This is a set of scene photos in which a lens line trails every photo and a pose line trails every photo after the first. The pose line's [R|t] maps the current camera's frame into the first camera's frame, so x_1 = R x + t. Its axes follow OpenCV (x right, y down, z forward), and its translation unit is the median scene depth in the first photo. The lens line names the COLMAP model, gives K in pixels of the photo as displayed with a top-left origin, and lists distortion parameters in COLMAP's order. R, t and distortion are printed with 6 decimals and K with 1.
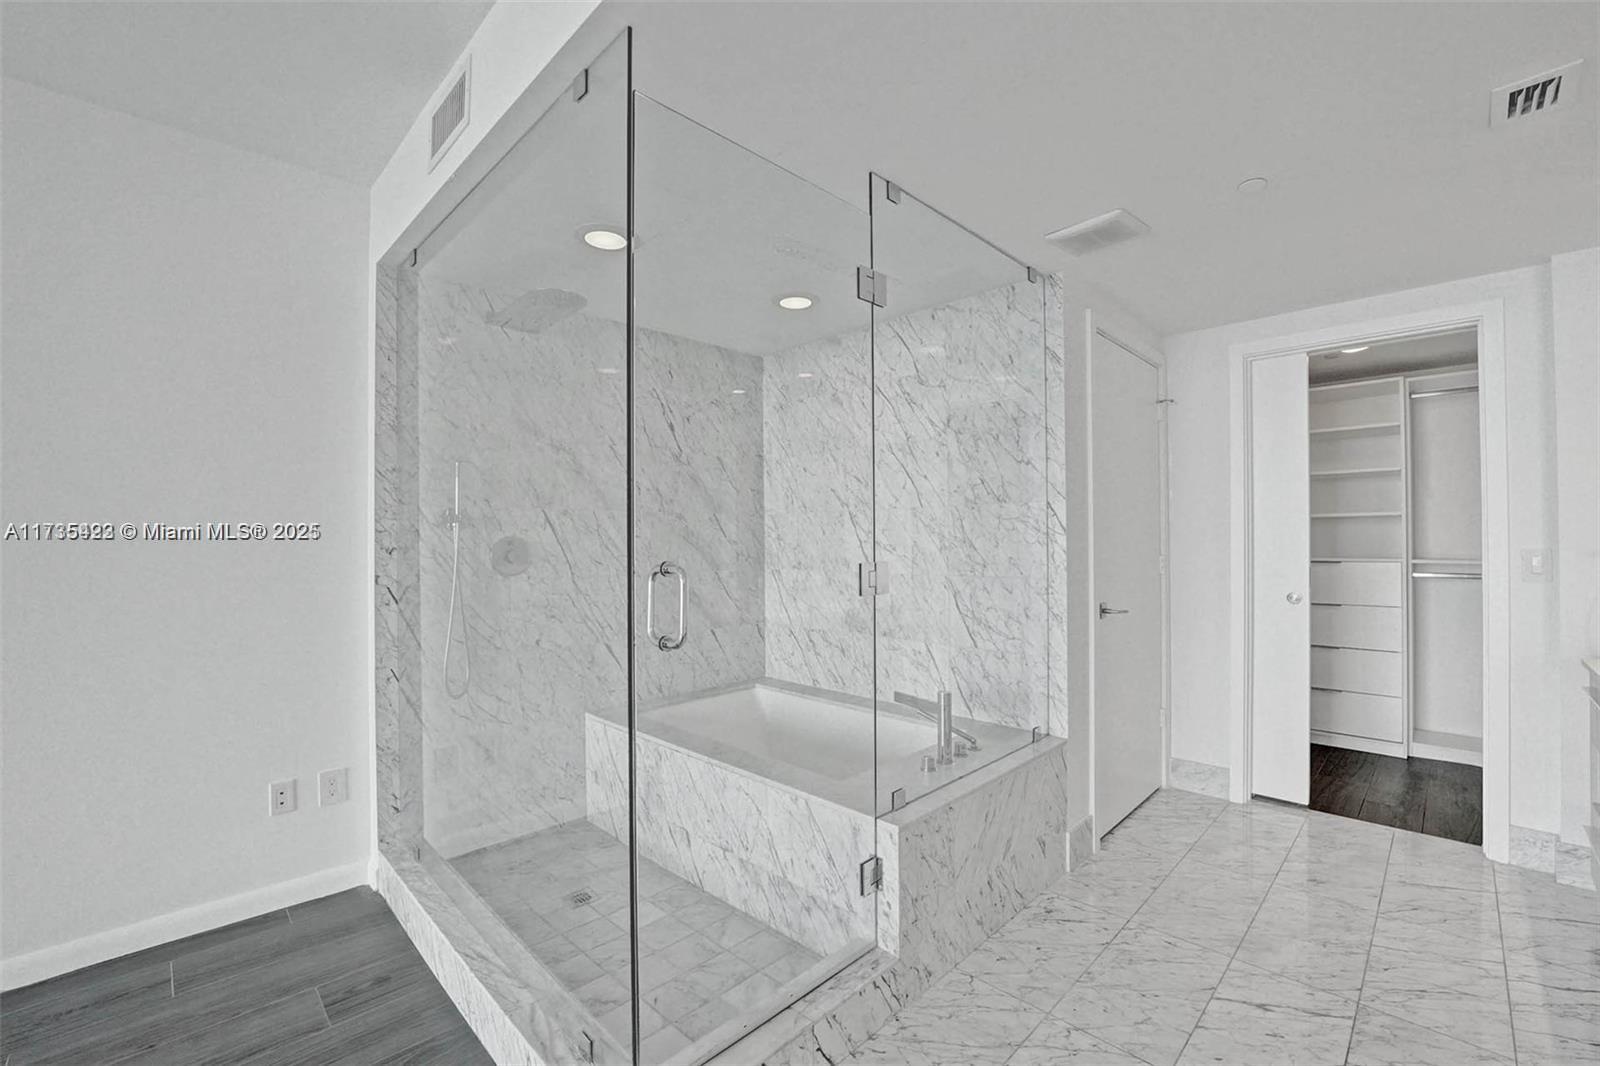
lens RADIAL K [[667.1, 0, 801.7], [0, 667.1, 533.5], [0, 0, 1]] dist [-0.028058, 0.001270]
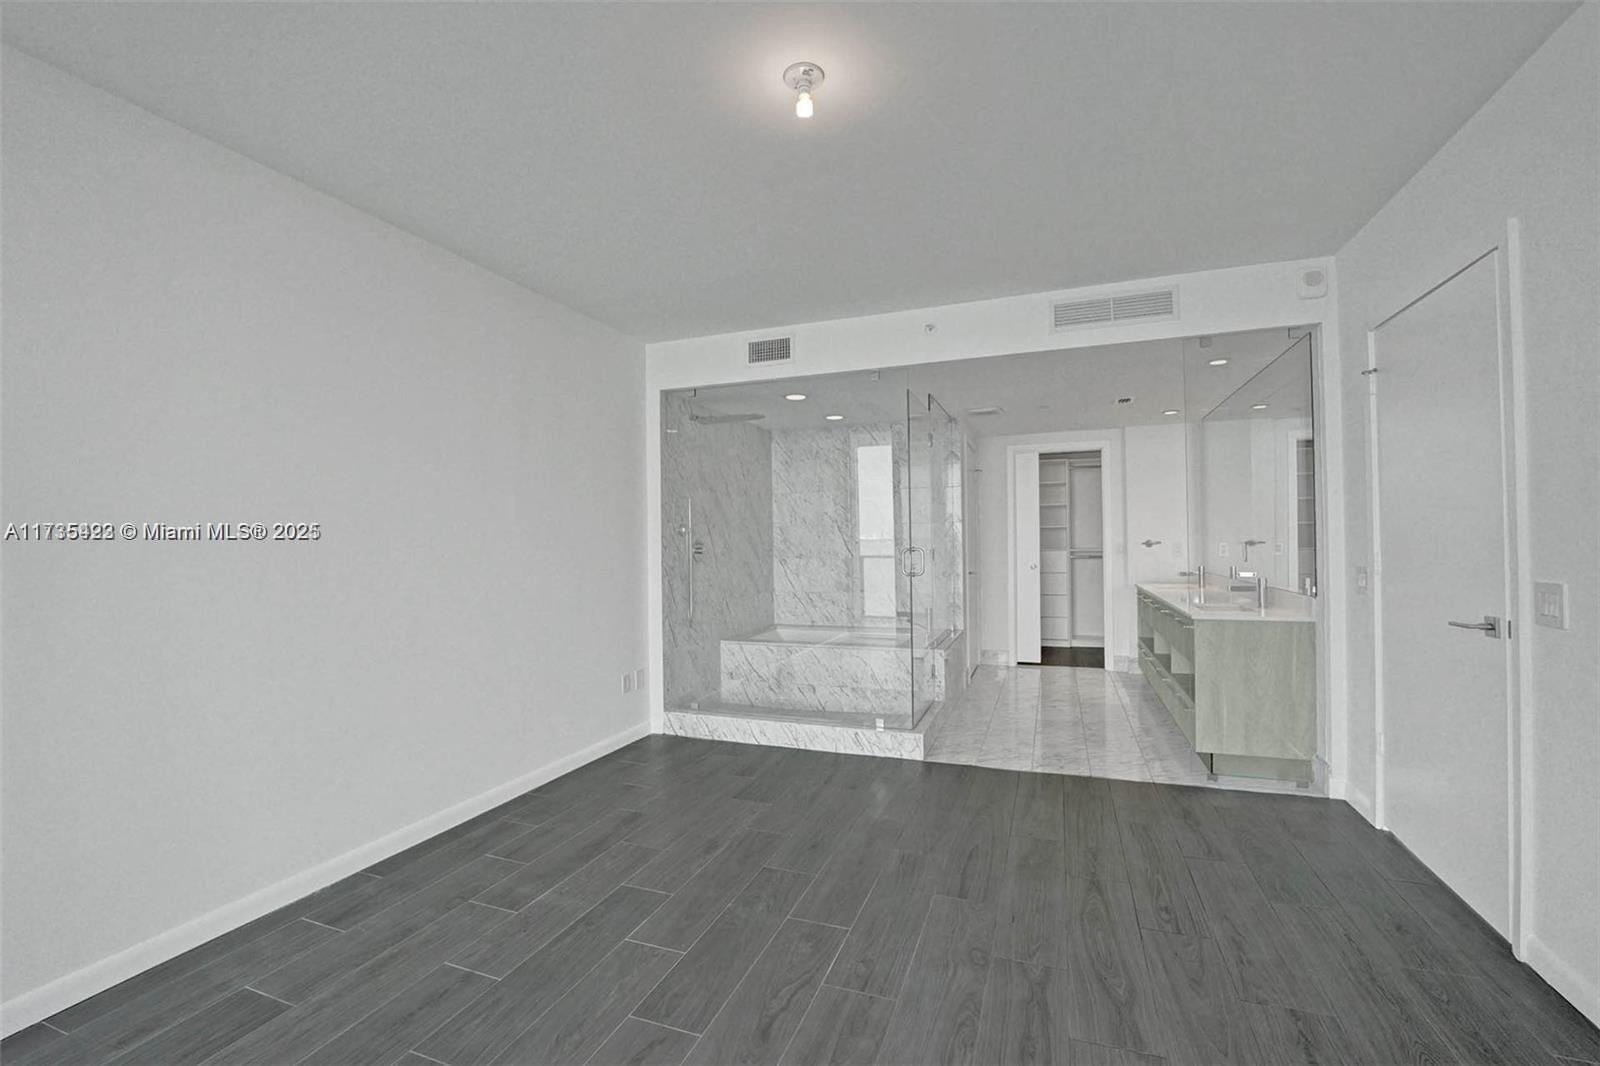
lens RADIAL K [[667.1, 0, 804.6], [0, 667.1, 534.6], [0, 0, 1]] dist [-0.028058, 0.001270]
pose [[0.912553, -0.002595, 0.408950, -0.957789], [0.003565, 0.999992, -0.001609, -0.006325], [-0.408943, 0.002926, 0.912555, -0.785602]]
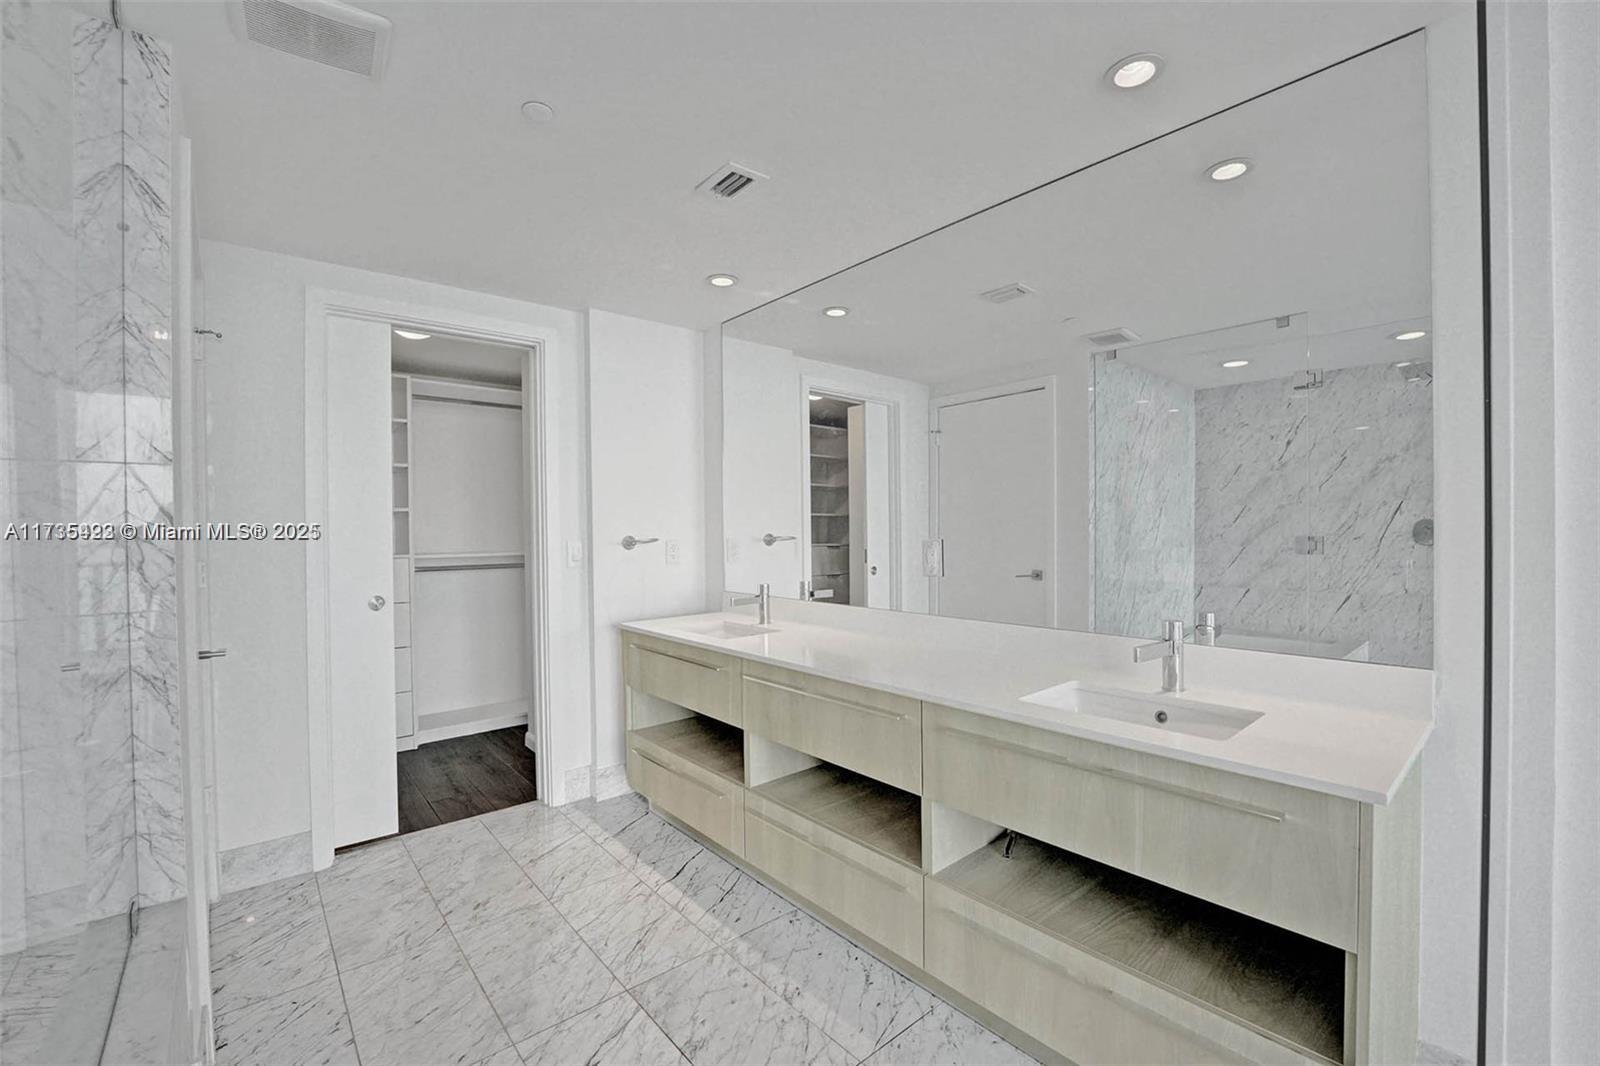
lens RADIAL K [[667.1, 0, 826.6], [0, 667.1, 533.9], [0, 0, 1]] dist [-0.028058, 0.001270]
pose [[0.064575, -0.001192, 0.997912, -0.095175], [0.000967, 0.999999, 0.001132, 0.008394], [-0.997912, 0.000892, 0.064577, 0.416470]]
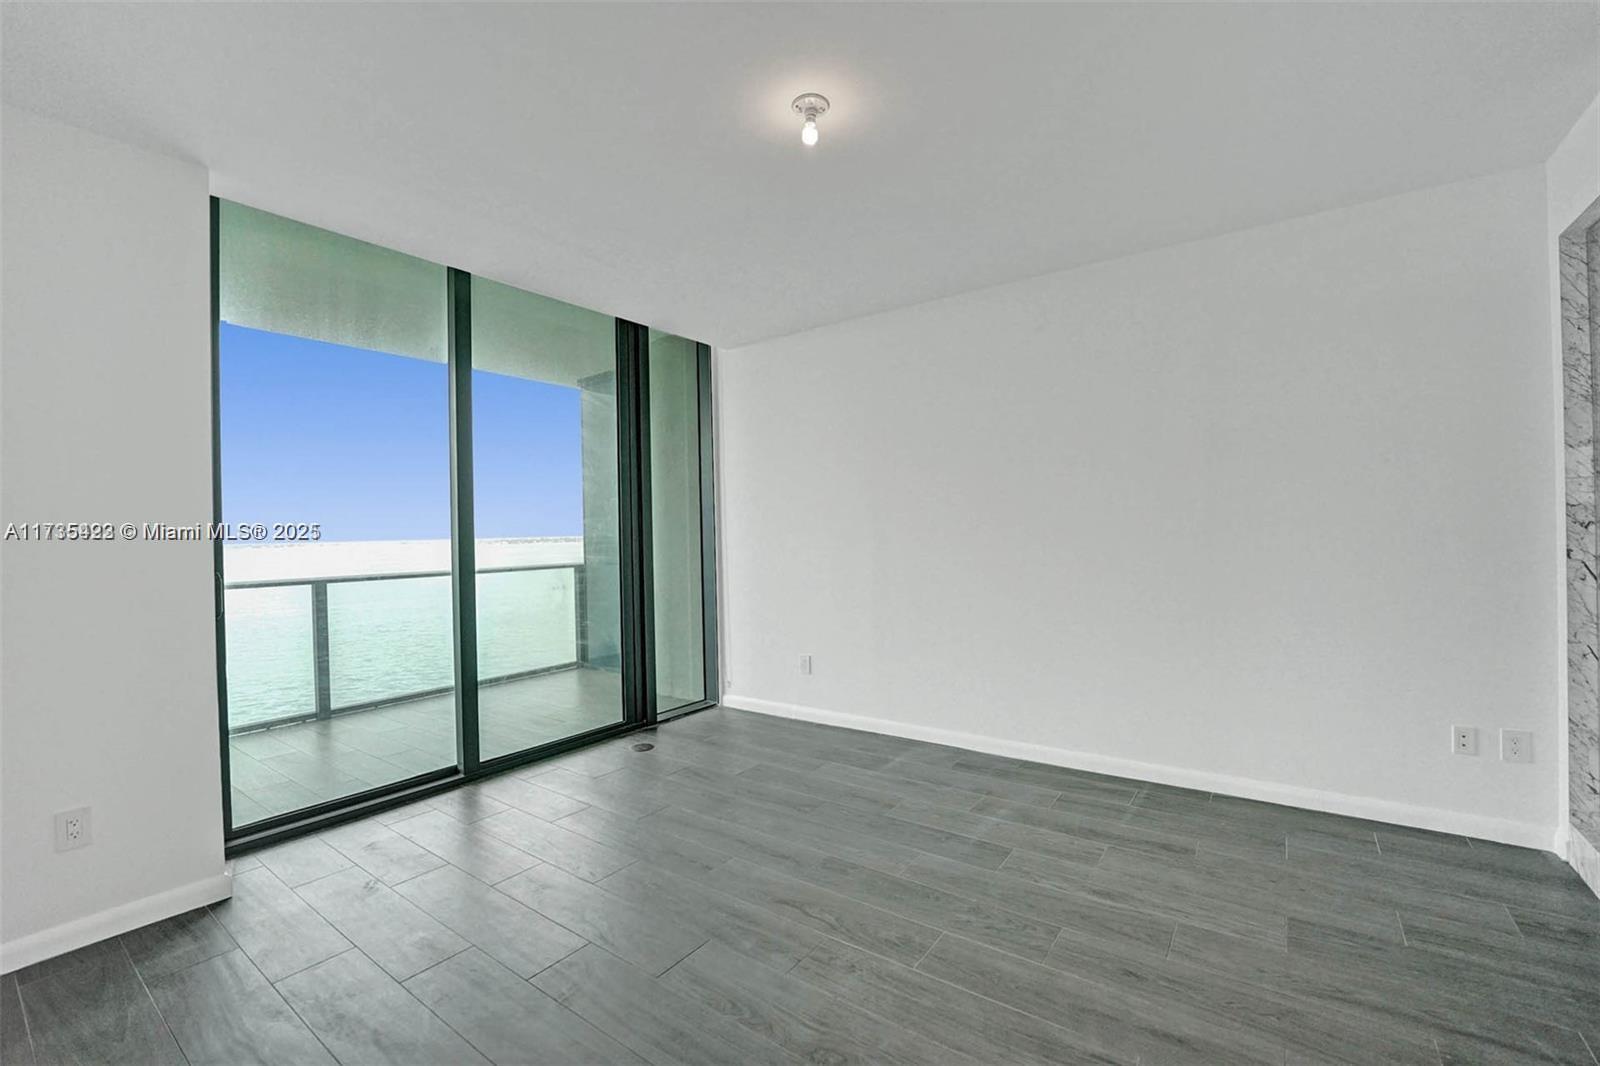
lens RADIAL K [[667.1, 0, 798.1], [0, 667.1, 530.5], [0, 0, 1]] dist [-0.028058, 0.001270]
pose [[0.158804, 0.004722, -0.987299, 0.118242], [0.027936, 0.999567, 0.009274, -0.005890], [0.986915, -0.029054, 0.158603, -0.281179]]
